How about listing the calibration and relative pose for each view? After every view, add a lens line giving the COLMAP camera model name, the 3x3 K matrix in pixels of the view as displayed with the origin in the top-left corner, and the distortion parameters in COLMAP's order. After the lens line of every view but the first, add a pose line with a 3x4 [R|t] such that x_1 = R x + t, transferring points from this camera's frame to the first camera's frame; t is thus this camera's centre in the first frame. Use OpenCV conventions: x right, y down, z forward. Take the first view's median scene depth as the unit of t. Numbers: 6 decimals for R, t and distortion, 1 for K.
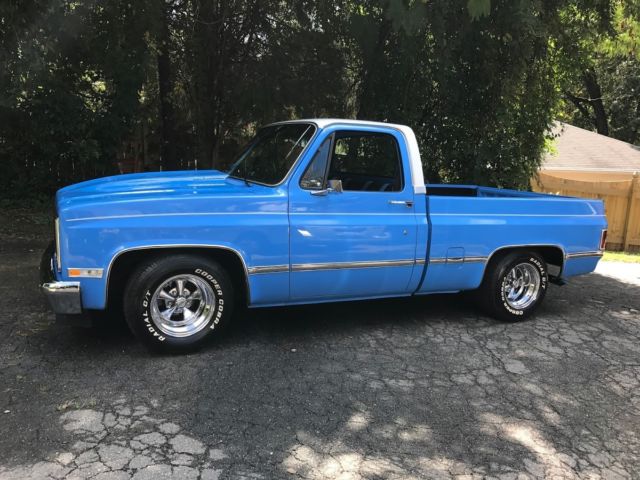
lens RADIAL K [[531.5, 0, 313.6], [0, 531.5, 236.6], [0, 0, 1]] dist [0.013049, -0.001941]
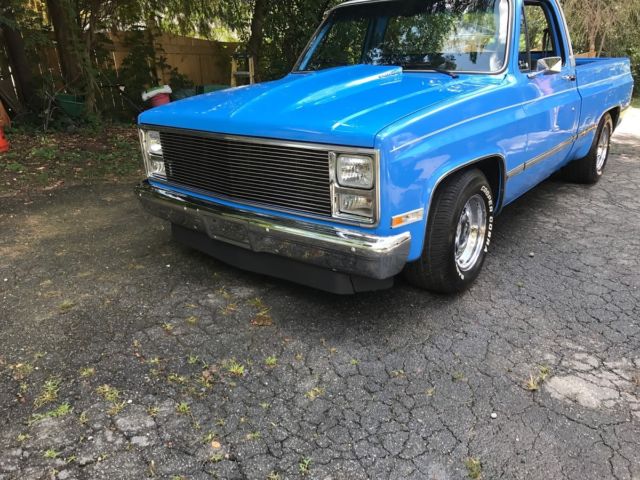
lens RADIAL K [[531.5, 0, 313.6], [0, 531.5, 236.6], [0, 0, 1]] dist [0.013049, -0.001941]
pose [[0.888005, -0.230316, 0.397996, -0.700221], [0.146287, 0.962053, 0.230336, -0.079967], [-0.435943, -0.146318, 0.888000, 0.332119]]
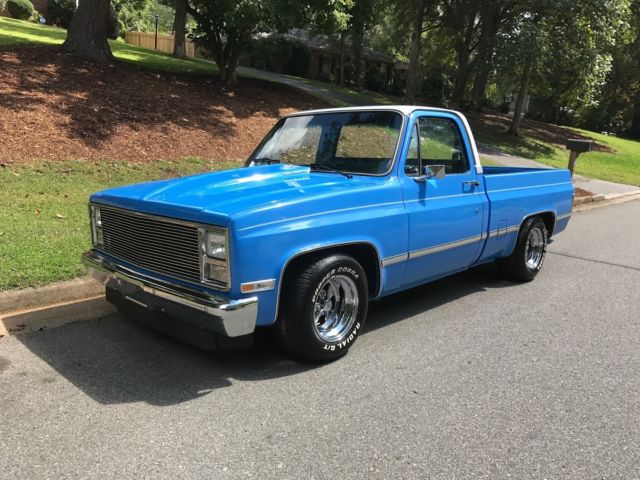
lens RADIAL K [[531.5, 0, 313.6], [0, 531.5, 236.6], [0, 0, 1]] dist [0.013049, -0.001941]
pose [[0.932467, -0.109298, 0.344324, -0.529016], [0.103017, 0.994008, 0.036546, -0.030264], [-0.346255, 0.001393, 0.938139, 0.116759]]
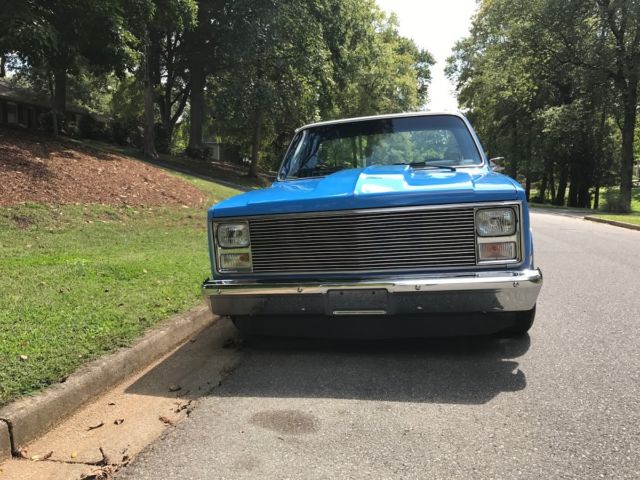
lens RADIAL K [[531.5, 0, 313.6], [0, 531.5, 236.6], [0, 0, 1]] dist [0.013049, -0.001941]
pose [[0.568421, -0.161216, 0.806788, -1.139813], [0.225849, 0.973519, 0.035411, -0.069069], [-0.791132, 0.162083, 0.589779, 0.623451]]
